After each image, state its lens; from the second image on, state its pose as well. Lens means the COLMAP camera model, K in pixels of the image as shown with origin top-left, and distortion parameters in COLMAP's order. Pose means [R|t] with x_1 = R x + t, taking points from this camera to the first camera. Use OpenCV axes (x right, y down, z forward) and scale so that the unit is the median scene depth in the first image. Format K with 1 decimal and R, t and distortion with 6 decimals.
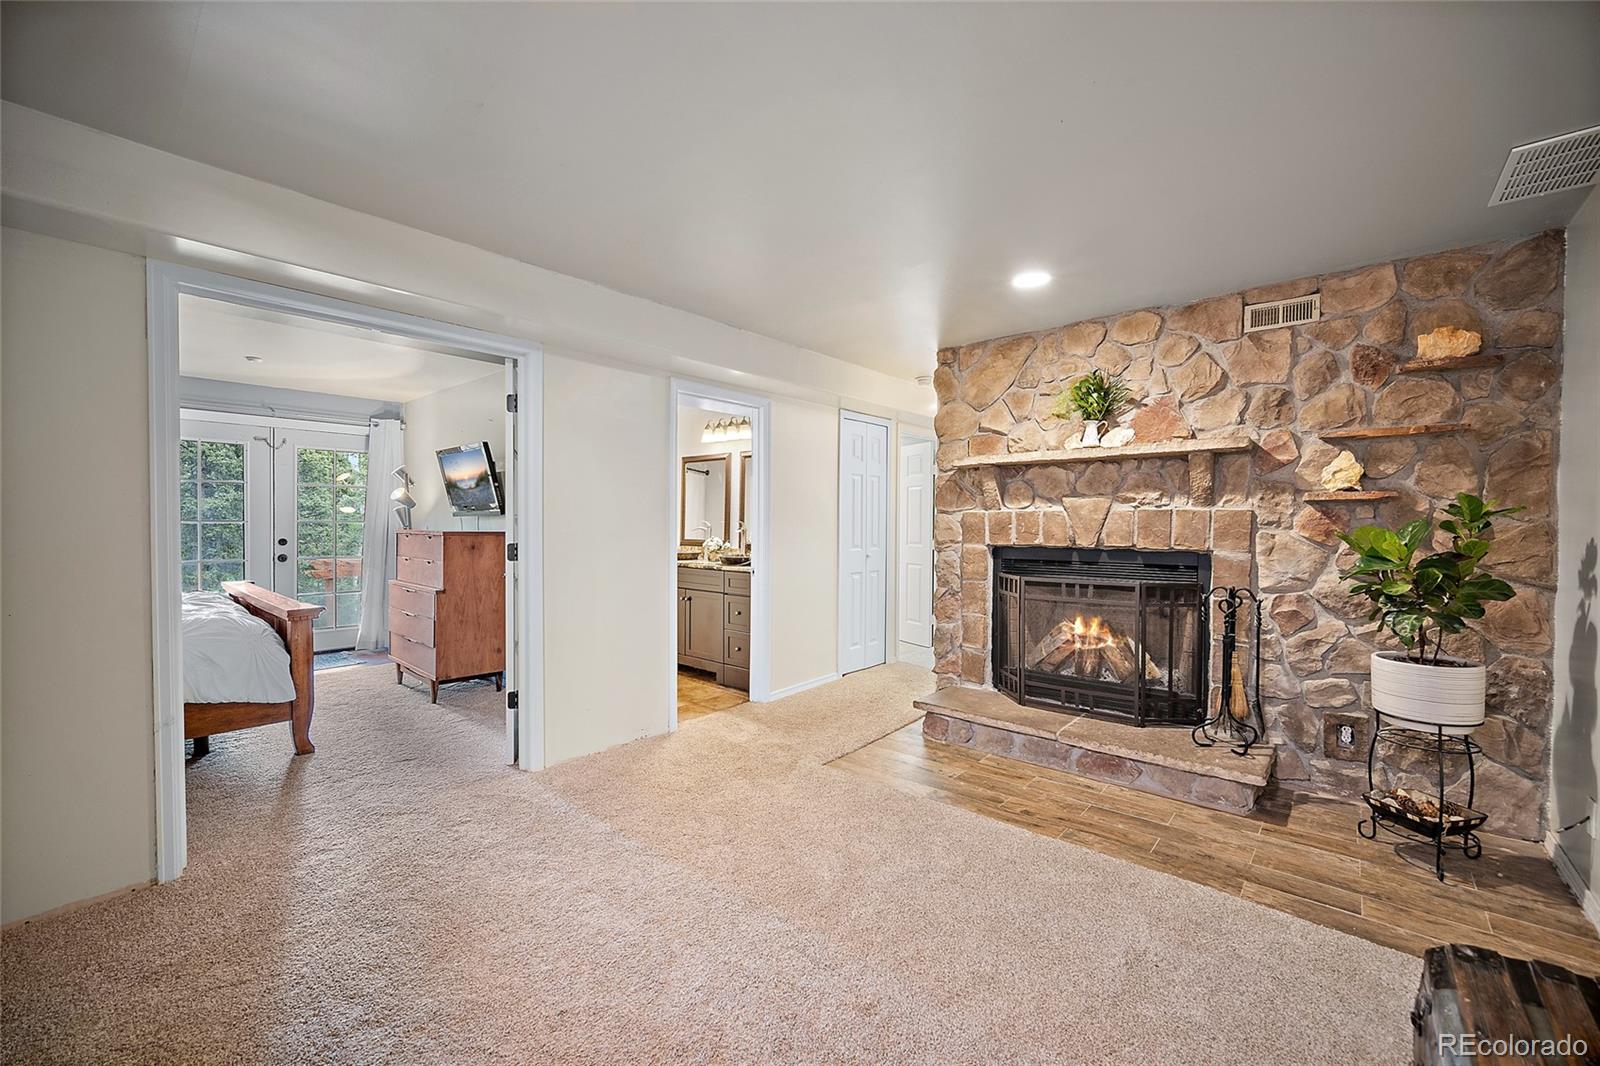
lens RADIAL K [[640.7, 0, 802.3], [0, 640.7, 523.9], [0, 0, 1]] dist [-0.001771, 0.000340]
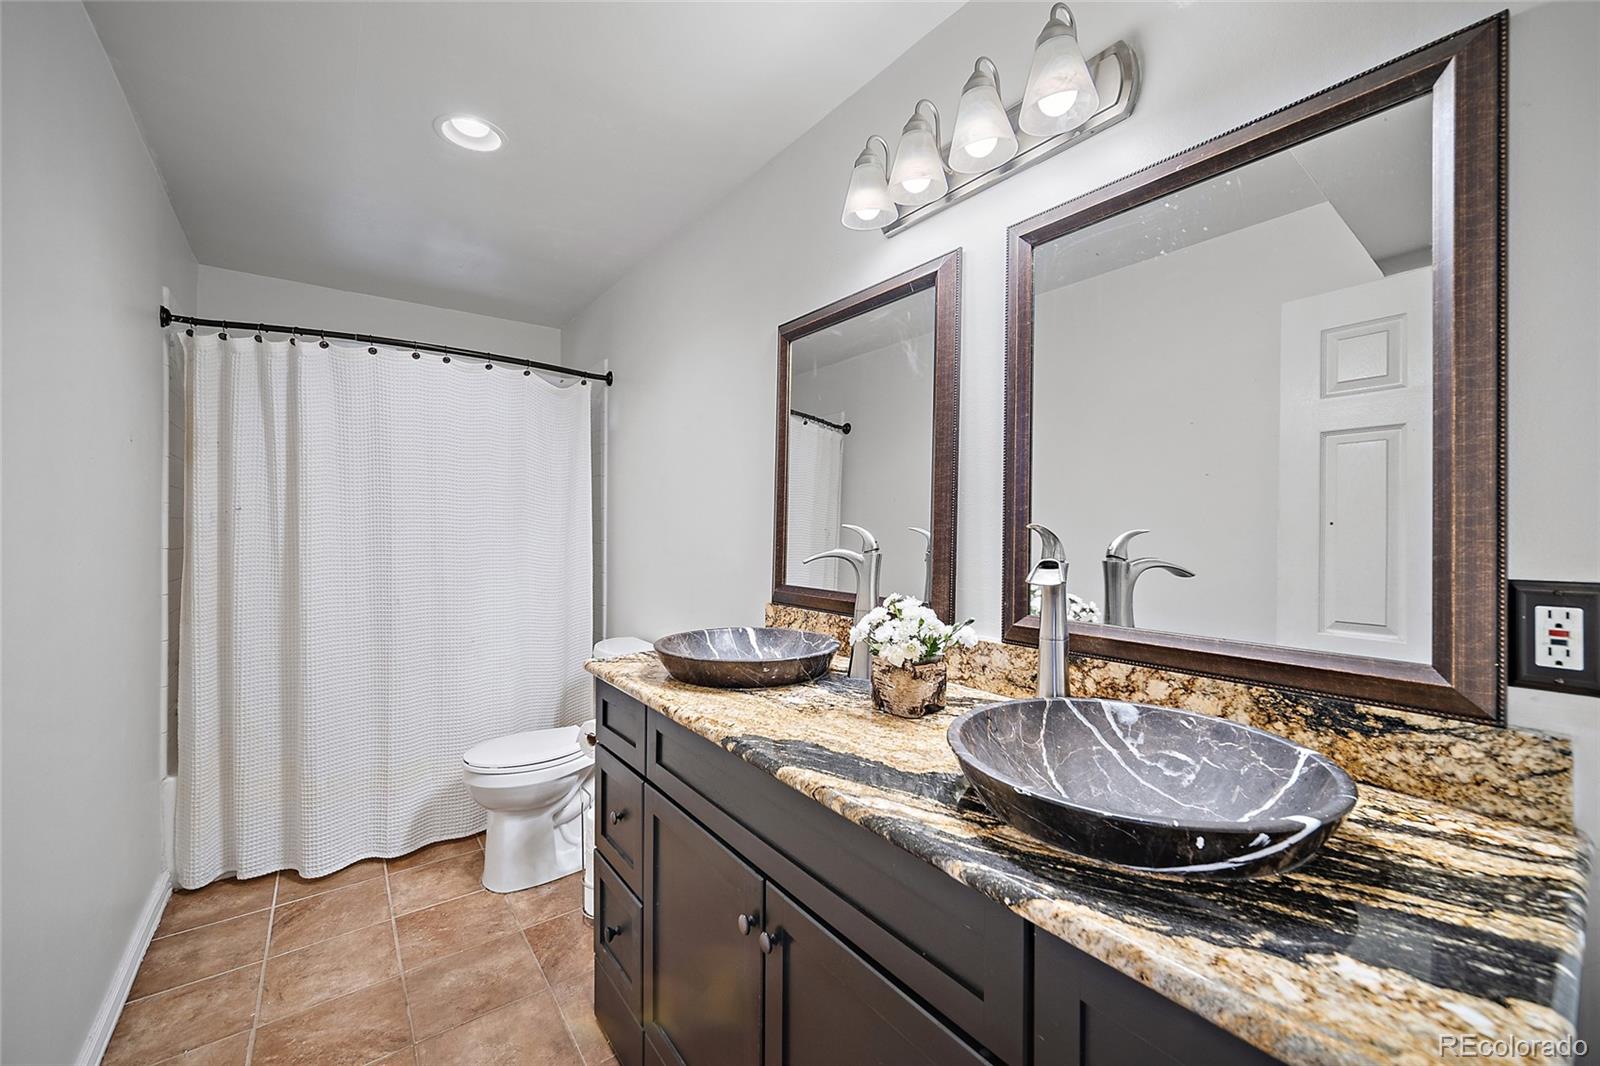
lens RADIAL K [[640.7, 0, 802.3], [0, 640.7, 523.9], [0, 0, 1]] dist [-0.001771, 0.000340]
pose [[0.979627, -0.005689, -0.200745, -0.178982], [0.004417, 0.999967, -0.006784, -0.006071], [0.200777, 0.005759, 0.979620, 1.098766]]
